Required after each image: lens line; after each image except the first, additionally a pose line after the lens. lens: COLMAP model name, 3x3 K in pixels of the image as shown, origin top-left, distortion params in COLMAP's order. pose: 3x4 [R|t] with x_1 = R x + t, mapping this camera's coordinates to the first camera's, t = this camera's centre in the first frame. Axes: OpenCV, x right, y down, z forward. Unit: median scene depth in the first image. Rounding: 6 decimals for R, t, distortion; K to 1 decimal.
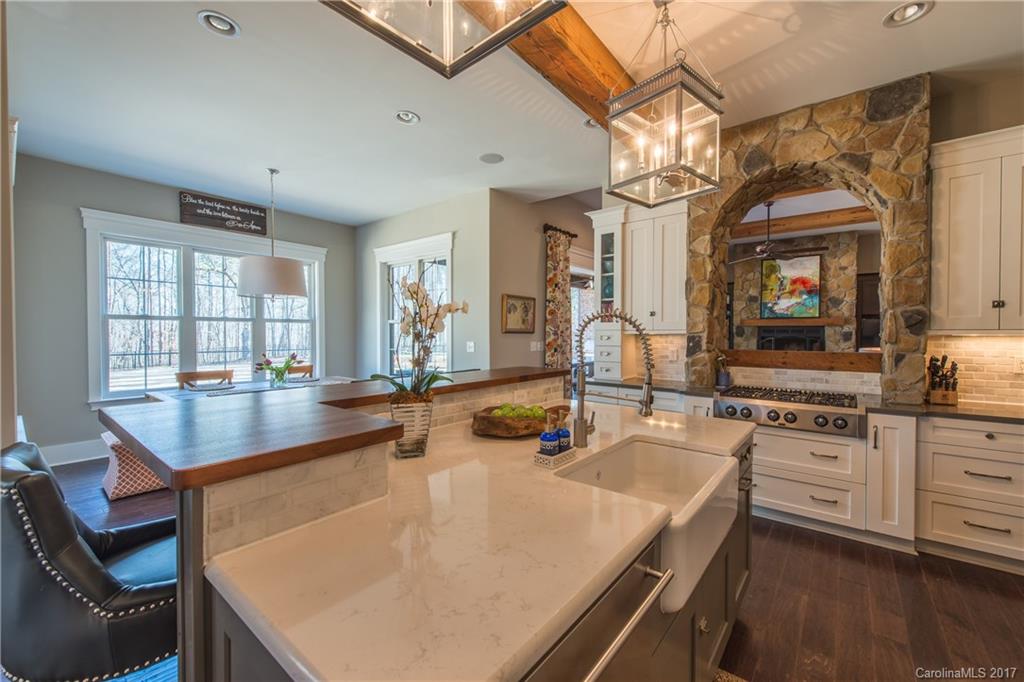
lens RADIAL K [[409.0, 0, 515.4], [0, 409.0, 338.1], [0, 0, 1]] dist [0.009749, -0.002285]
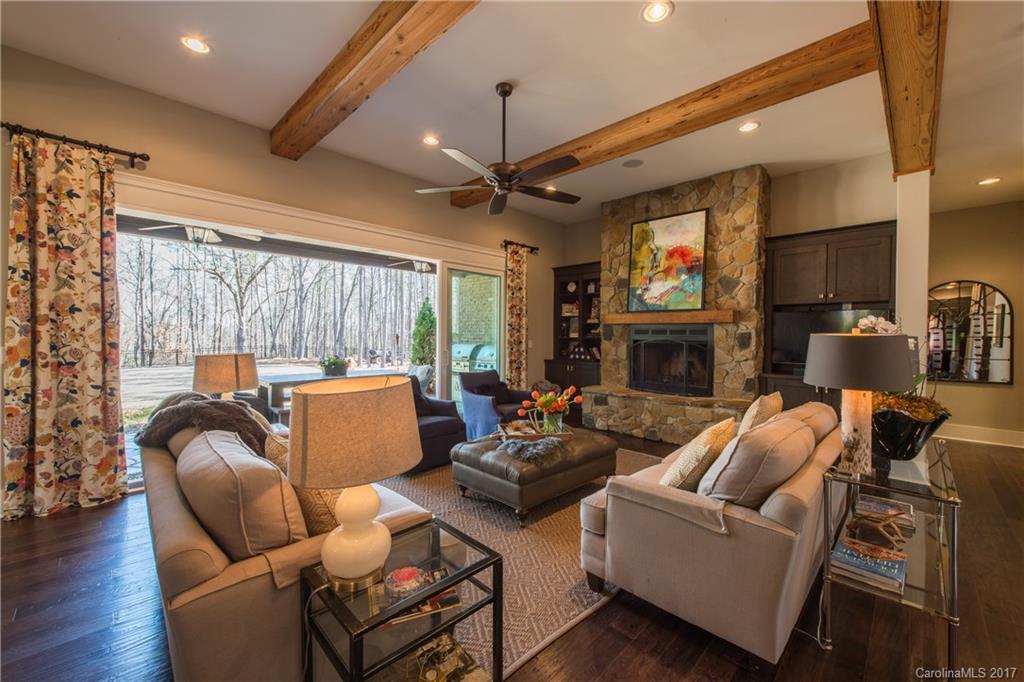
lens RADIAL K [[409.0, 0, 513.0], [0, 409.0, 337.8], [0, 0, 1]] dist [0.009749, -0.002285]
pose [[0.995448, 0.005276, -0.095156, 0.511597], [-0.005958, 0.999959, -0.006882, -0.002040], [0.095116, 0.007417, 0.995439, 0.357062]]
